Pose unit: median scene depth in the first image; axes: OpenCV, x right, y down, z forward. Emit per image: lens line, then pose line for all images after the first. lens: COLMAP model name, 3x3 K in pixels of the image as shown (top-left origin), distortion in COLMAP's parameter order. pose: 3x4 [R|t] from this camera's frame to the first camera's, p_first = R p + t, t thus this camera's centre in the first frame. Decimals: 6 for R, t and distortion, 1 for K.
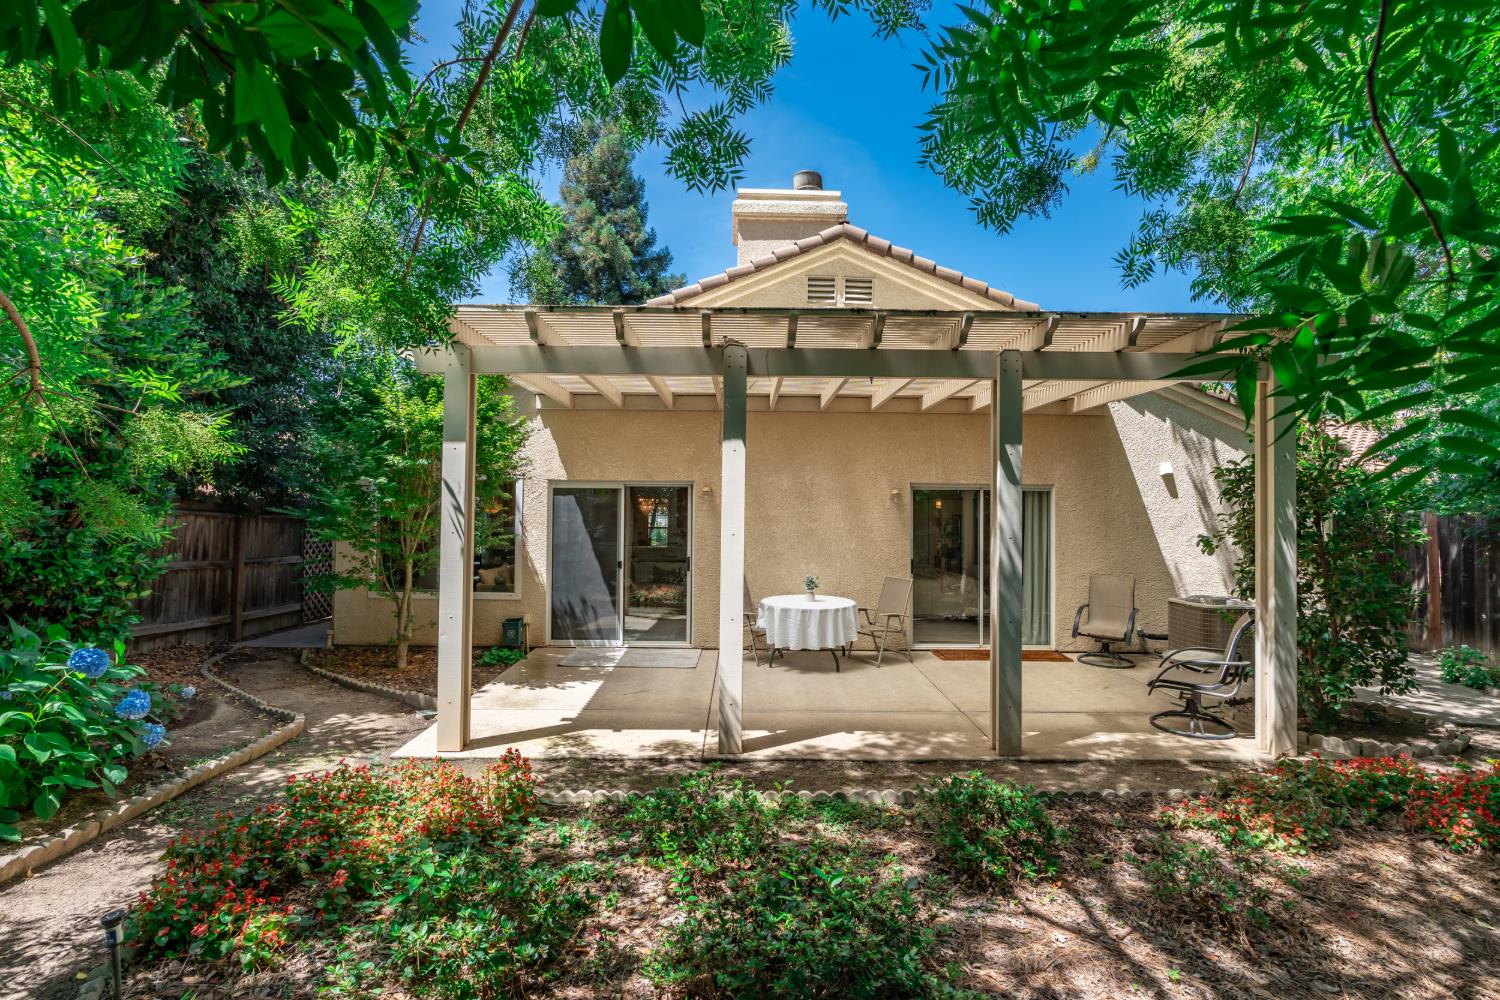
lens RADIAL K [[688.4, 0, 751.7], [0, 688.4, 503.0], [0, 0, 1]] dist [0.000450, 0.000023]
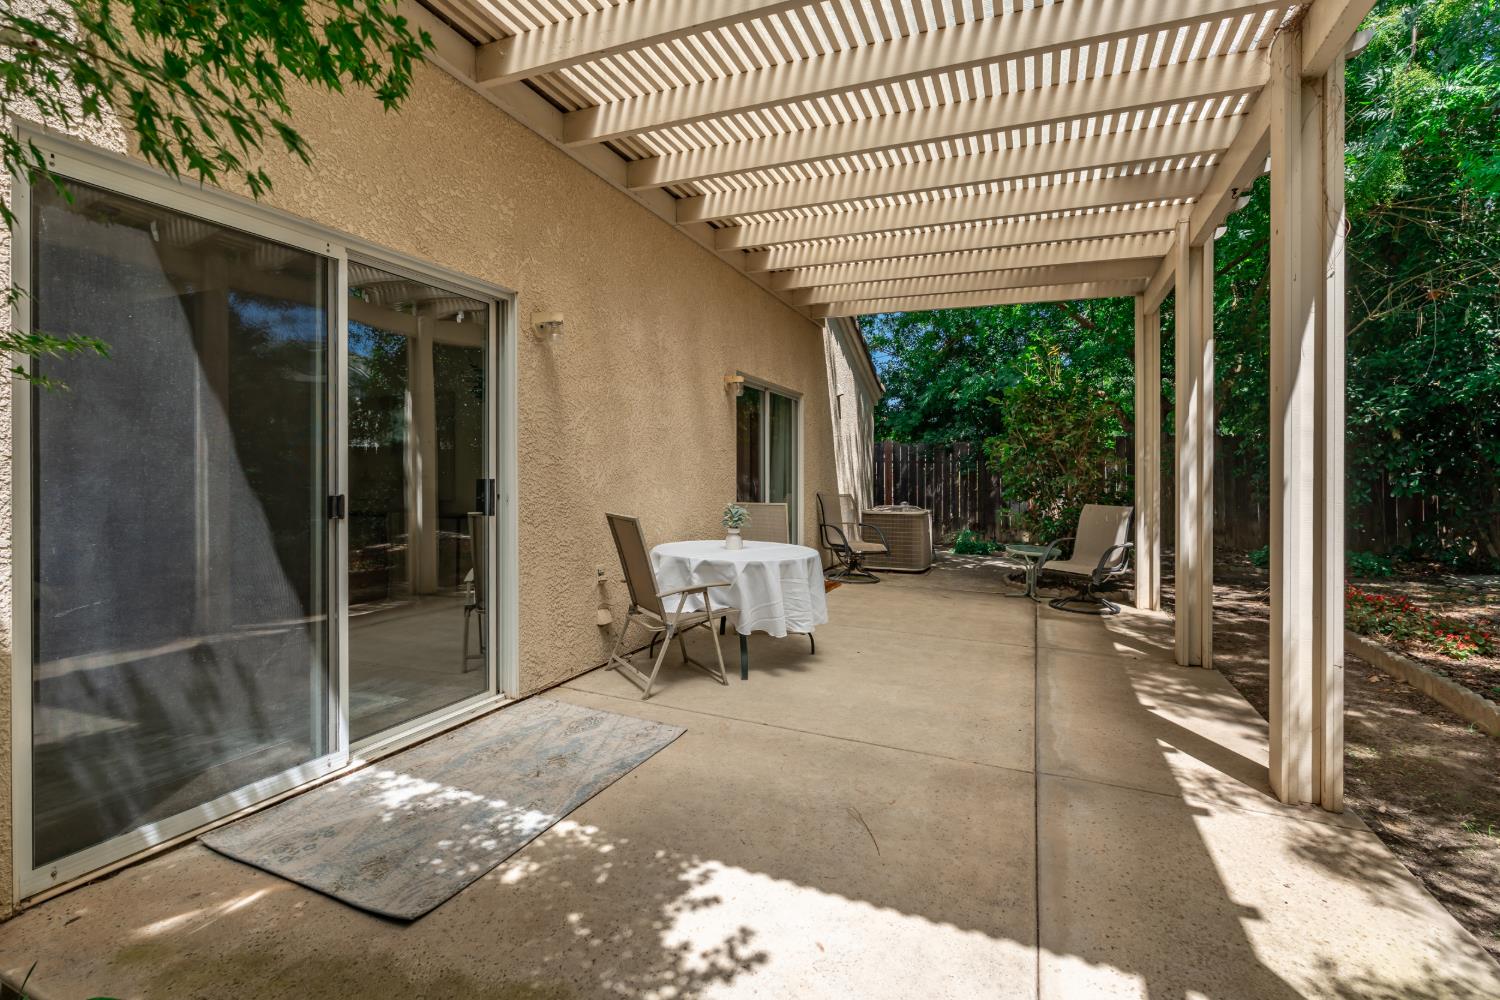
lens RADIAL K [[688.4, 0, 747.7], [0, 688.4, 485.1], [0, 0, 1]] dist [0.000450, 0.000023]
pose [[0.398927, -0.011581, 0.916910, -0.428628], [-0.012893, 0.999751, 0.018236, 0.077537], [-0.916892, -0.019096, 0.398678, 0.764430]]
